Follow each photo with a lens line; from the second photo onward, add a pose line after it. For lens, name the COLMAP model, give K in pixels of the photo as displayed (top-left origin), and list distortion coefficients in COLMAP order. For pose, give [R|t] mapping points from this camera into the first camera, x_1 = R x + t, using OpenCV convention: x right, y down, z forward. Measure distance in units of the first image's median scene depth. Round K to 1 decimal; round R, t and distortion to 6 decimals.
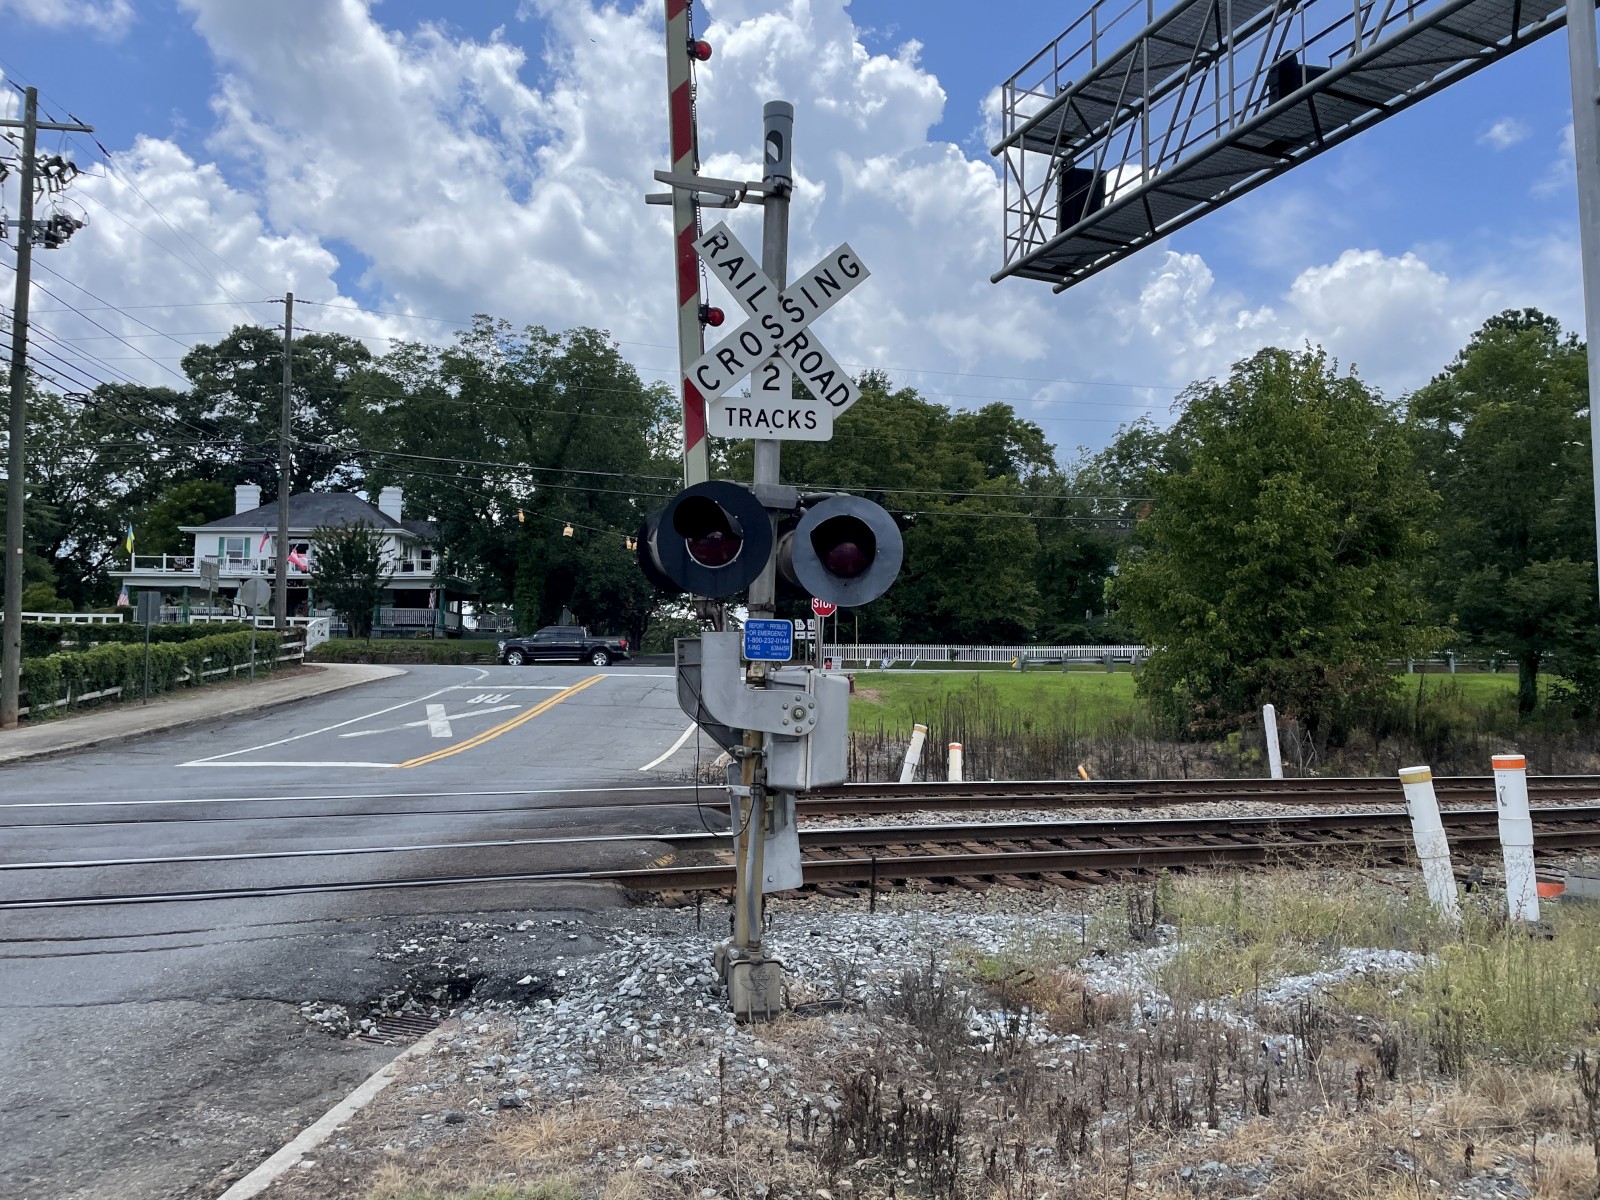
lens RADIAL K [[1198.3, 0, 801.5], [0, 1198.3, 610.4], [0, 0, 1]] dist [0.119367, -0.142957]
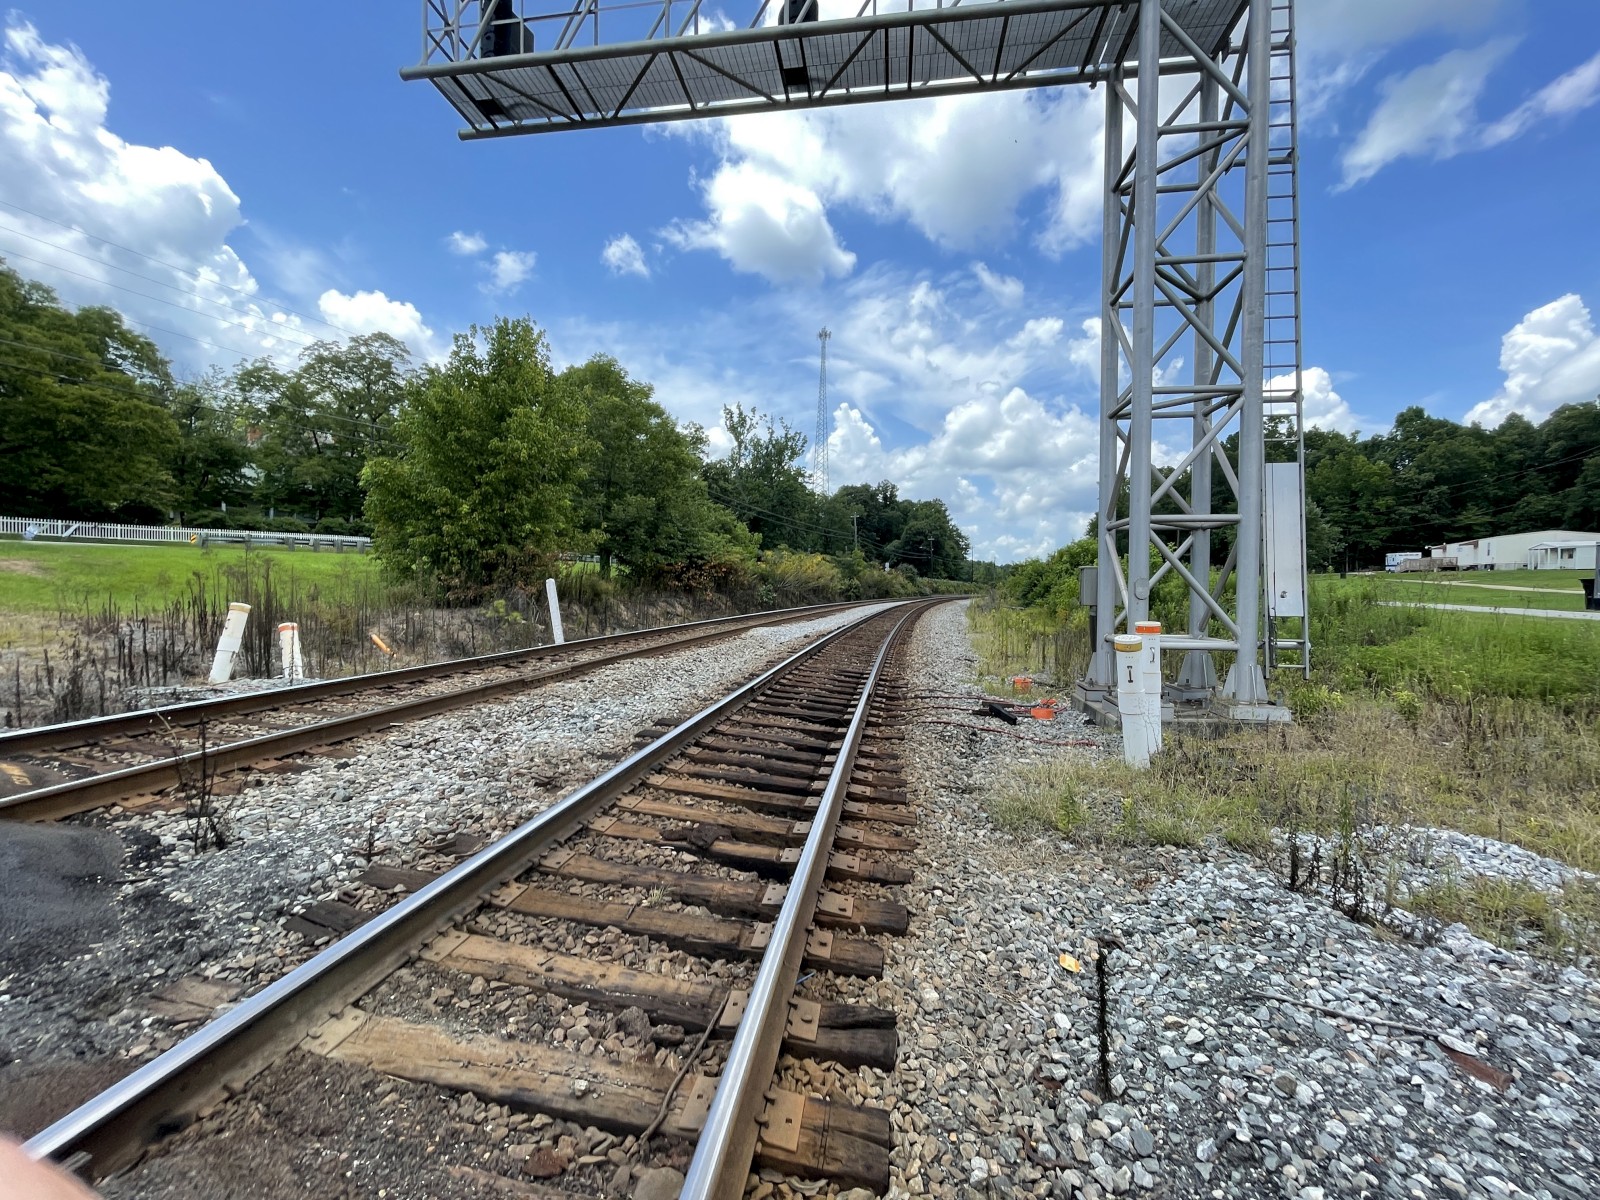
lens RADIAL K [[650.1, 0, 797.8], [0, 650.1, 600.8], [0, 0, 1]] dist [0.001076, -0.000044]
pose [[0.523326, -0.024709, 0.851774, -0.027769], [-0.071921, 0.994732, 0.073044, 0.011188], [-0.849092, -0.099486, 0.518792, 0.149943]]
